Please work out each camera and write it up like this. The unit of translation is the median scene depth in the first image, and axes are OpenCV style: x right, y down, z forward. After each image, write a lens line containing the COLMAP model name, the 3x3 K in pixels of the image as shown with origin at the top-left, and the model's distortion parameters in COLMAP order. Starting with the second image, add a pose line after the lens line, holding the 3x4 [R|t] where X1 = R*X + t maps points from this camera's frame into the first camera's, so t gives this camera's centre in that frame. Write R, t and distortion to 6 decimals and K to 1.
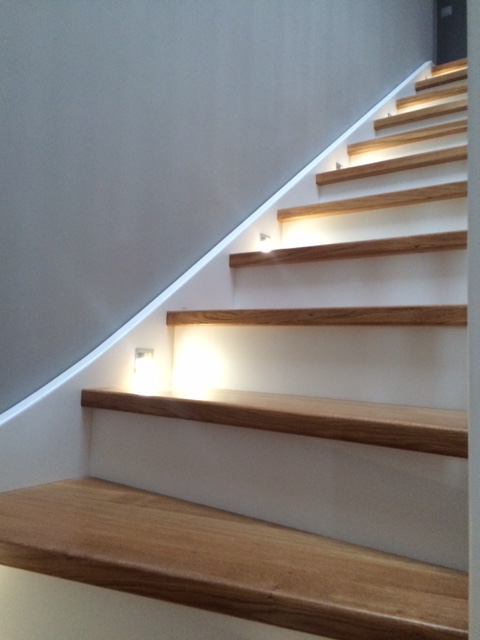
lens RADIAL K [[545.3, 0, 240.0], [0, 545.3, 320.0], [0, 0, 1]] dist [0.074722, -0.111772]
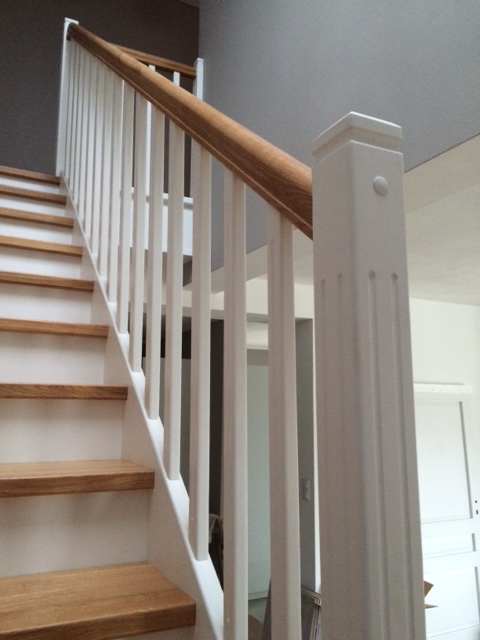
lens RADIAL K [[545.3, 0, 240.0], [0, 545.3, 320.0], [0, 0, 1]] dist [0.074722, -0.111772]
pose [[0.443726, 0.112232, 0.889107, -0.291083], [-0.045413, 0.993668, -0.102767, -0.358944], [-0.895011, 0.005224, 0.446013, 0.338293]]
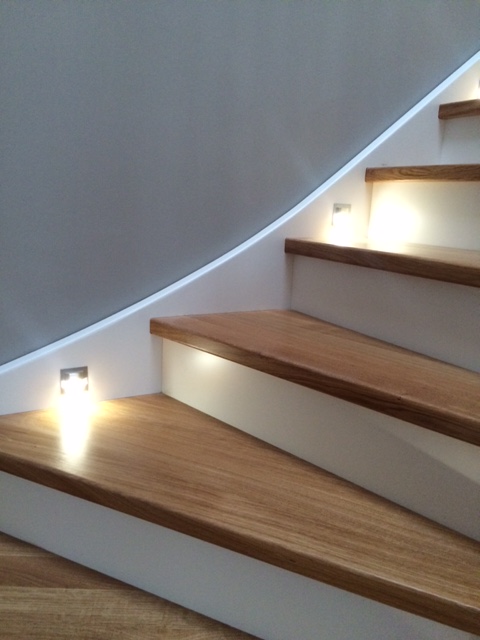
lens RADIAL K [[545.3, 0, 240.0], [0, 545.3, 320.0], [0, 0, 1]] dist [0.074722, -0.111772]
pose [[0.912112, 0.094385, -0.398928, 0.118709], [0.011513, 0.966852, 0.255080, -0.007239], [0.409780, -0.237254, 0.880790, -0.140206]]
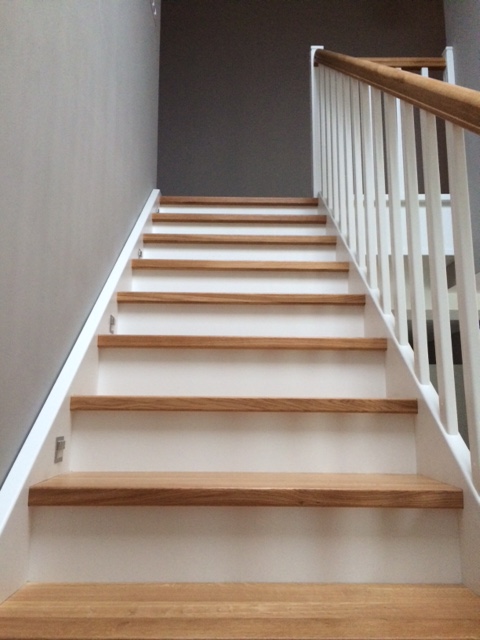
lens RADIAL K [[545.3, 0, 240.0], [0, 545.3, 320.0], [0, 0, 1]] dist [0.074722, -0.111772]
pose [[0.790743, 0.074047, 0.607653, -0.347310], [-0.014895, 0.994690, -0.101828, -0.371269], [-0.611967, 0.071469, 0.787648, 0.389606]]
